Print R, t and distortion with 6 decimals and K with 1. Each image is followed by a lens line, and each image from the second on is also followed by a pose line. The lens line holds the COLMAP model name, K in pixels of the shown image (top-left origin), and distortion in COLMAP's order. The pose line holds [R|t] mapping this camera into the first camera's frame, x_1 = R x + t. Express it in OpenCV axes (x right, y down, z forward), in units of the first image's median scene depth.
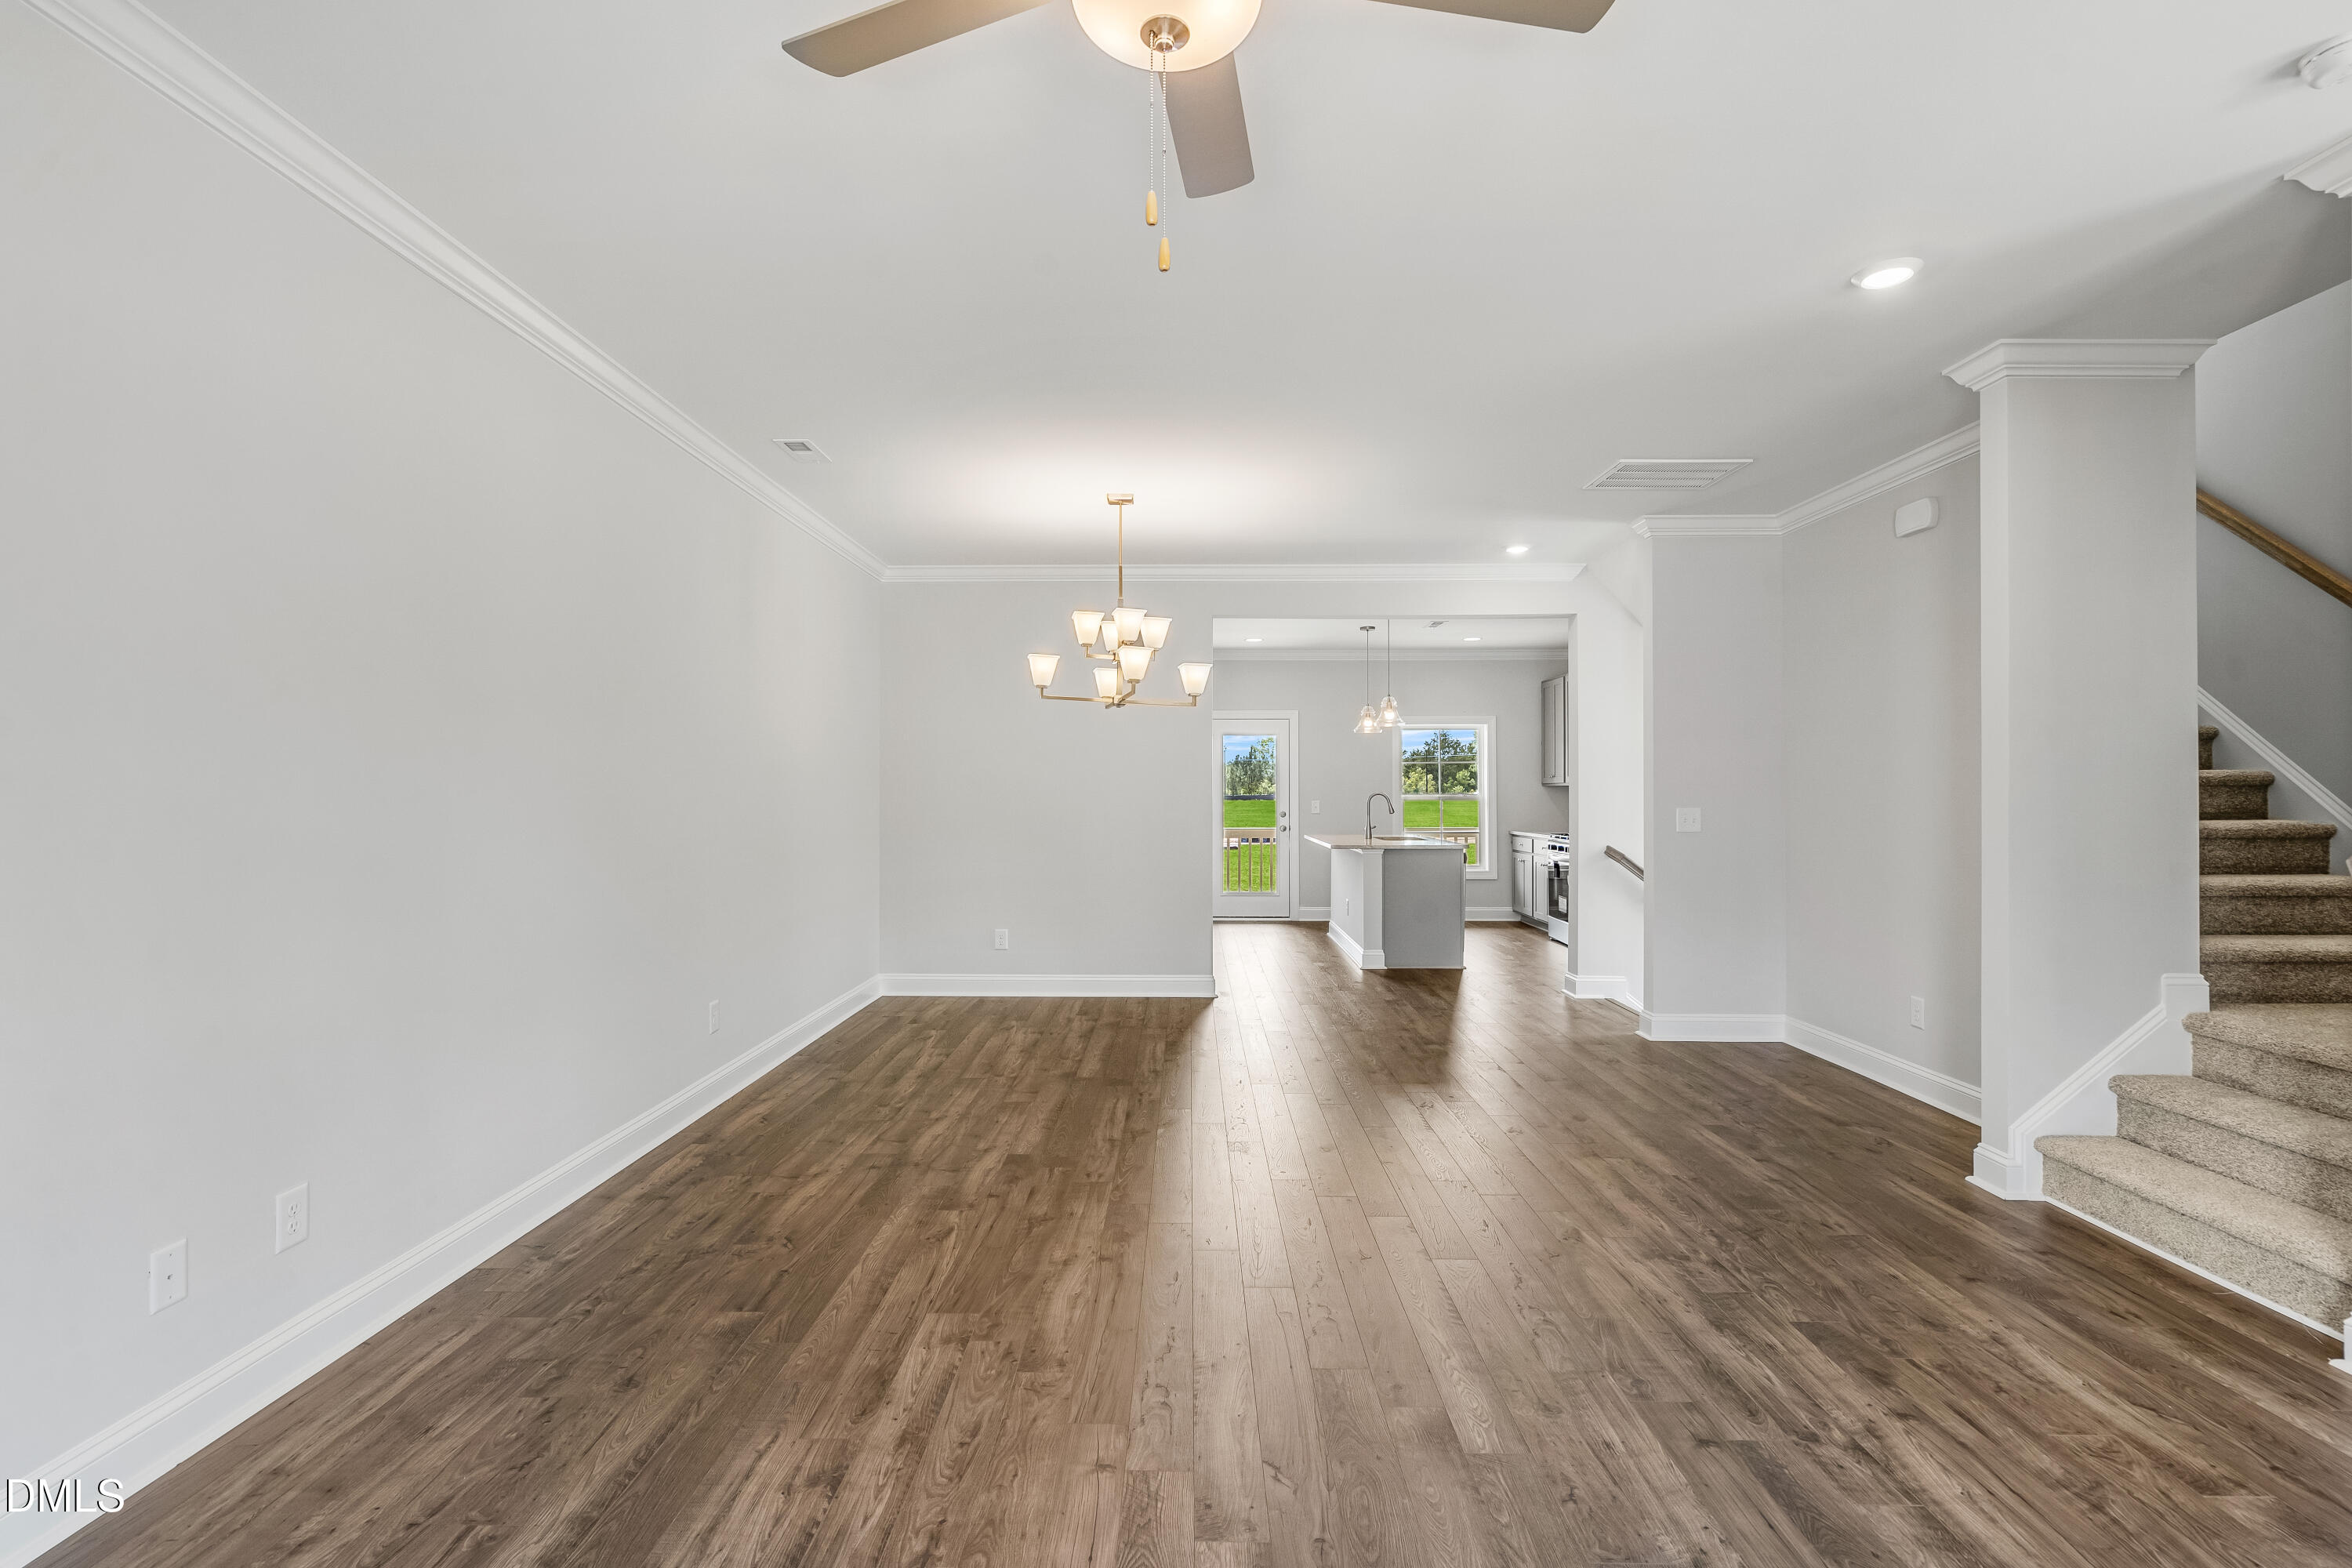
lens RADIAL K [[1084.2, 0, 1166.1], [0, 1084.2, 785.2], [0, 0, 1]] dist [0.000303, 0.000606]
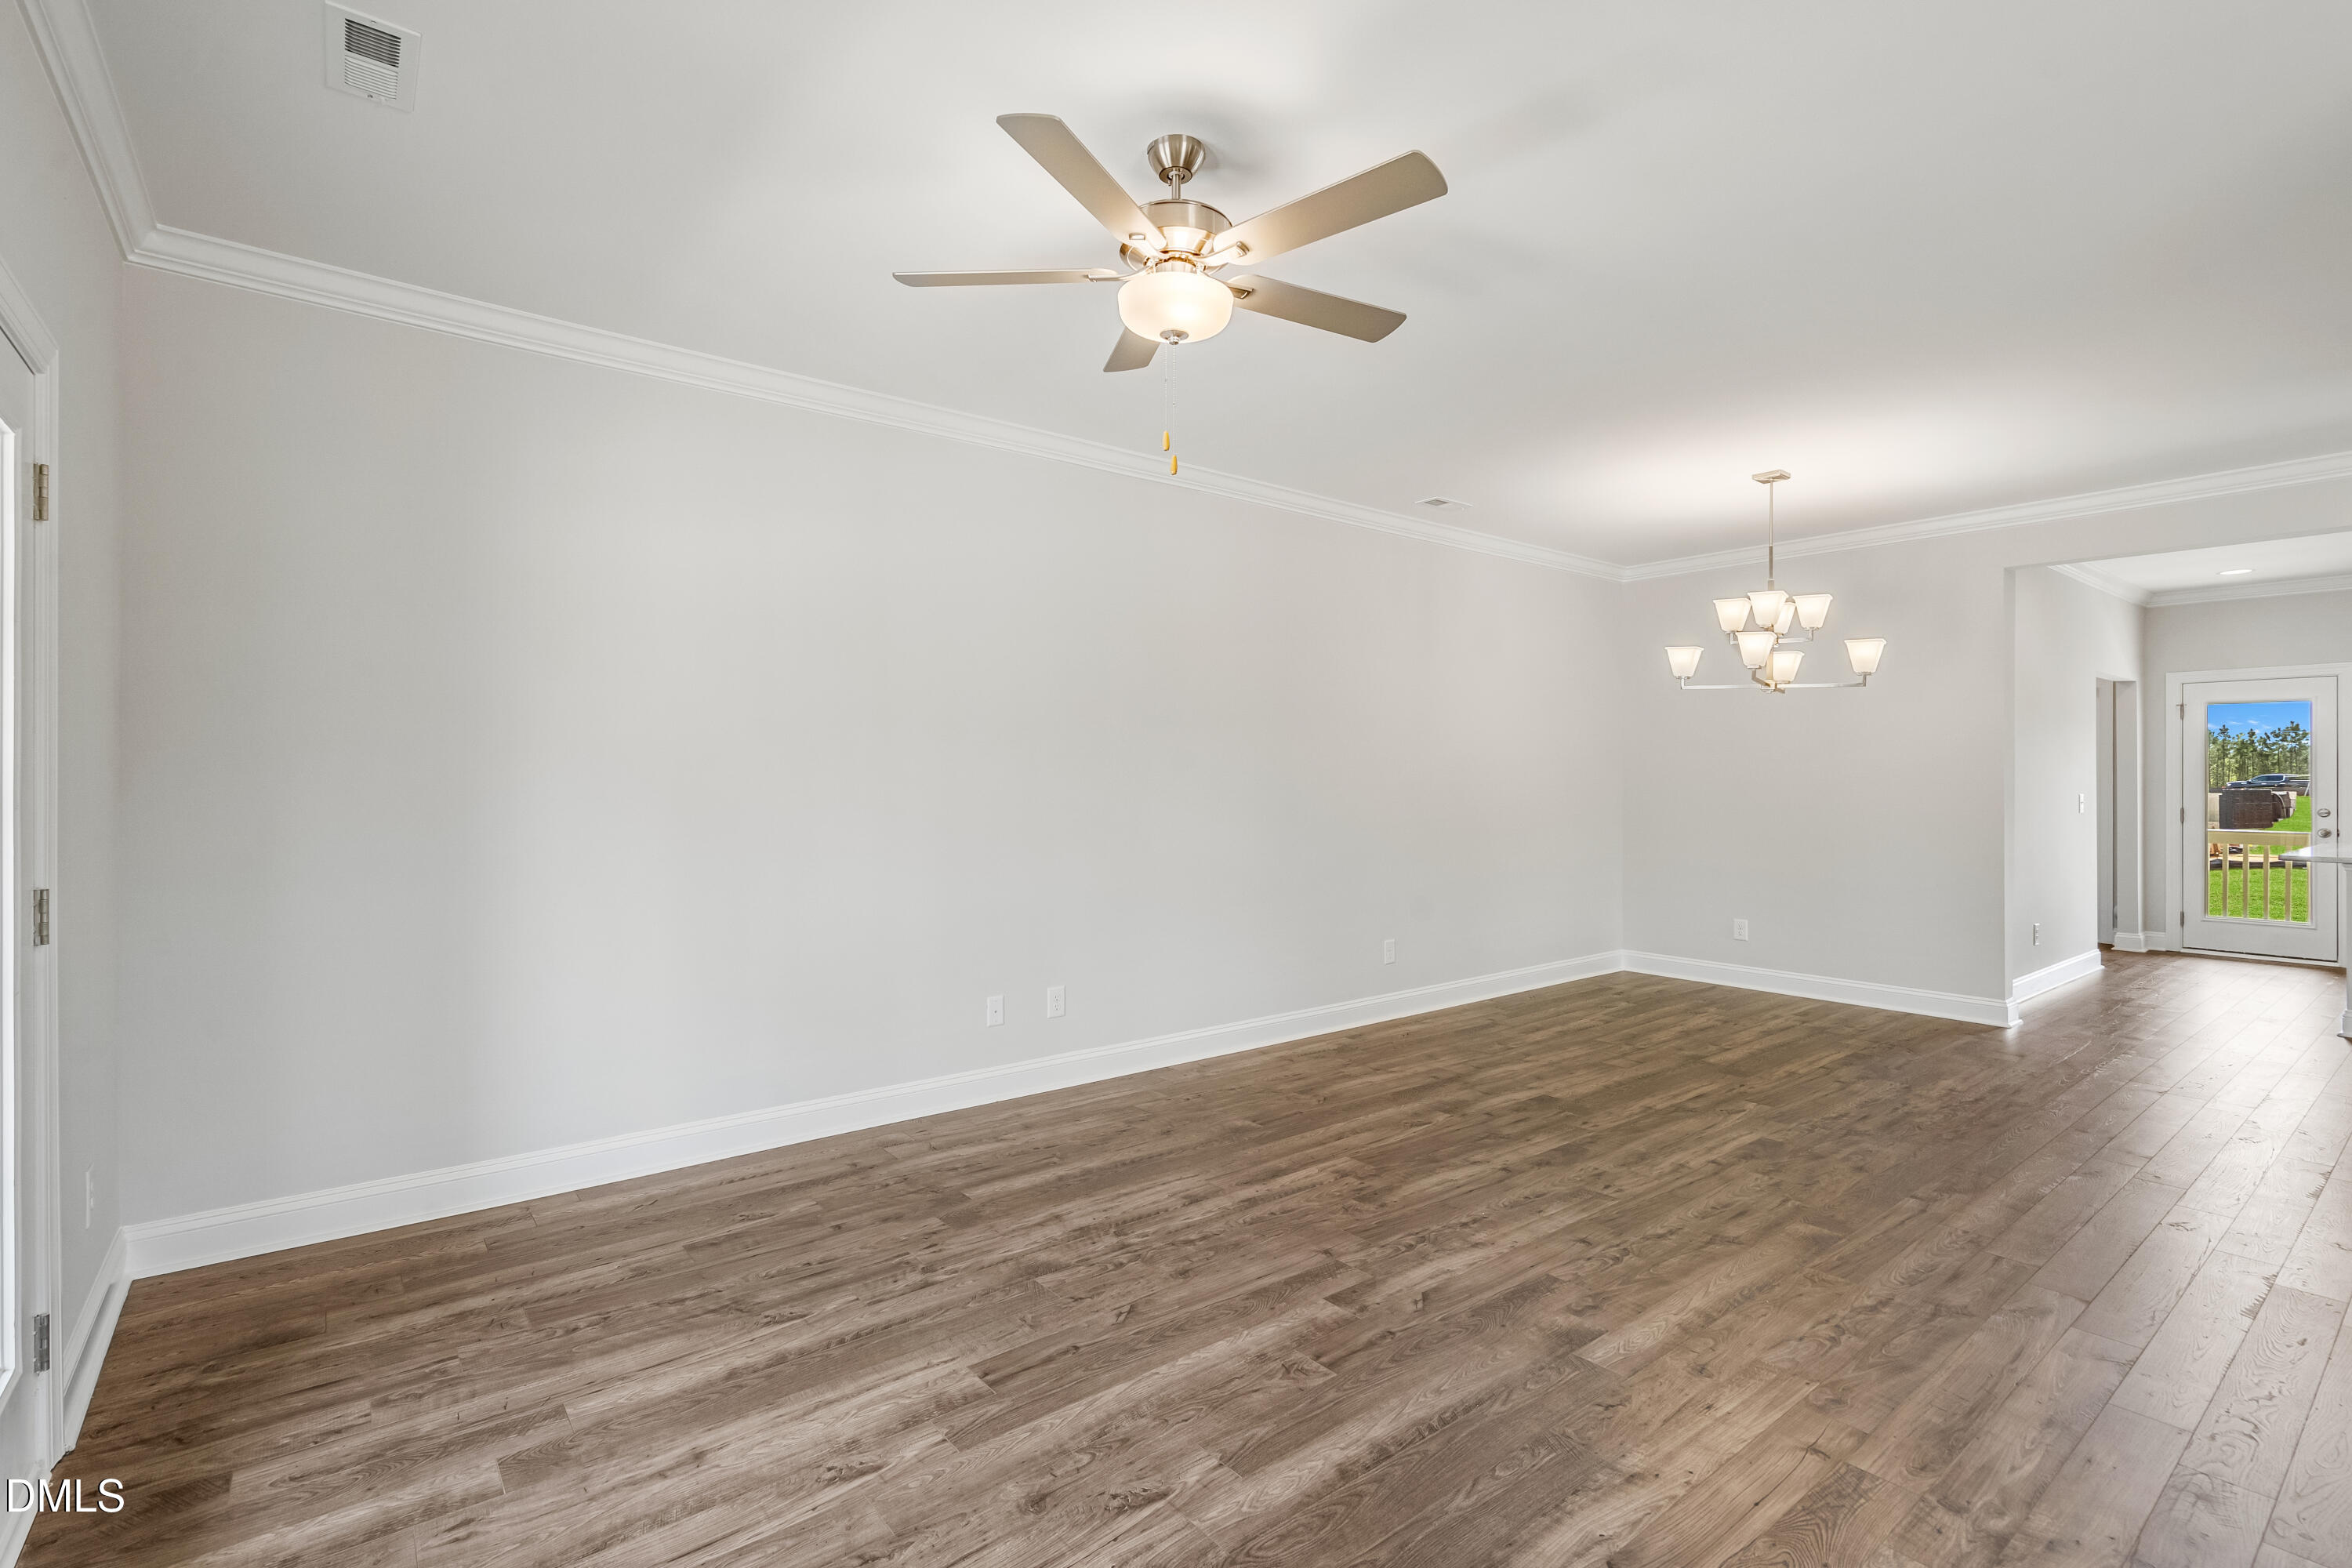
lens RADIAL K [[1081.8, 0, 1176.0], [0, 1081.8, 784.0], [0, 0, 1]] dist [0.000870, 0.000687]
pose [[0.637784, 0.004973, -0.770199, 0.626658], [0.003204, 0.999953, 0.009110, -0.001457], [0.770209, -0.008278, 0.637738, -0.039120]]
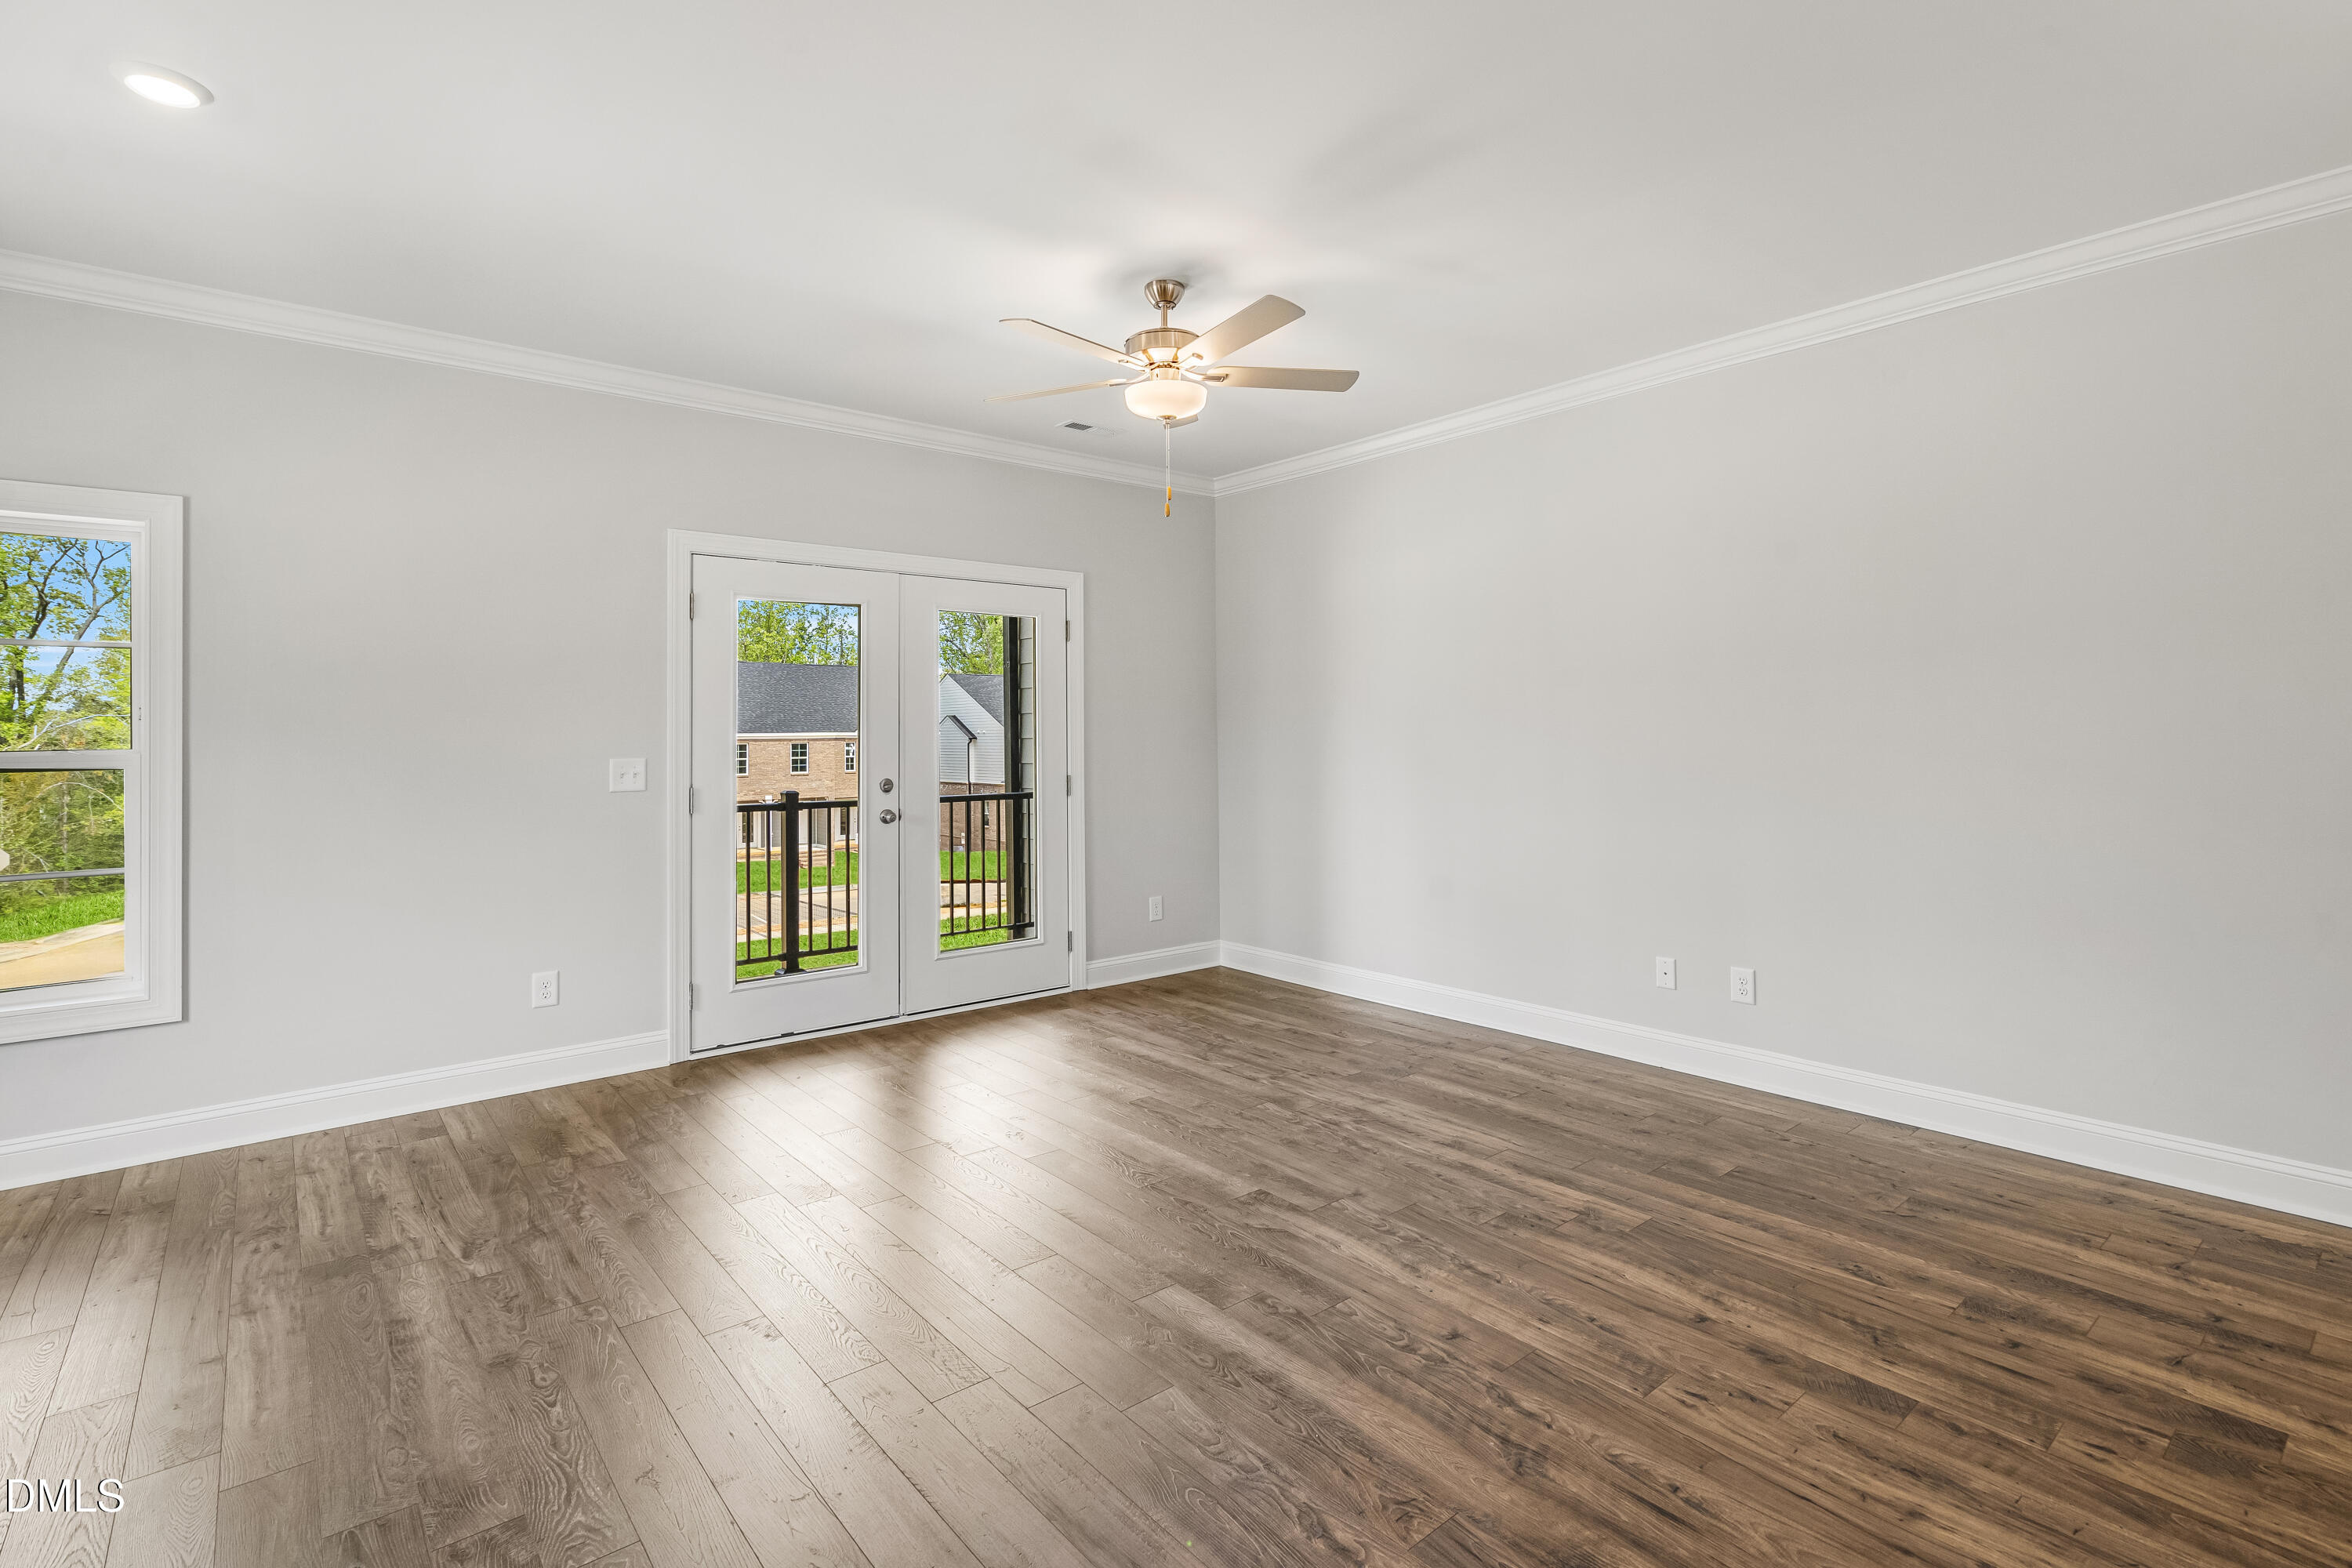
lens RADIAL K [[1115.5, 0, 1166.6], [0, 1115.5, 731.1], [0, 0, 1]] dist [0.000513, 0.000847]
pose [[-0.762120, 0.003844, -0.647425, 0.758732], [0.012942, 0.999873, -0.009299, 0.012521], [0.647307, -0.015466, -0.762072, 1.366858]]
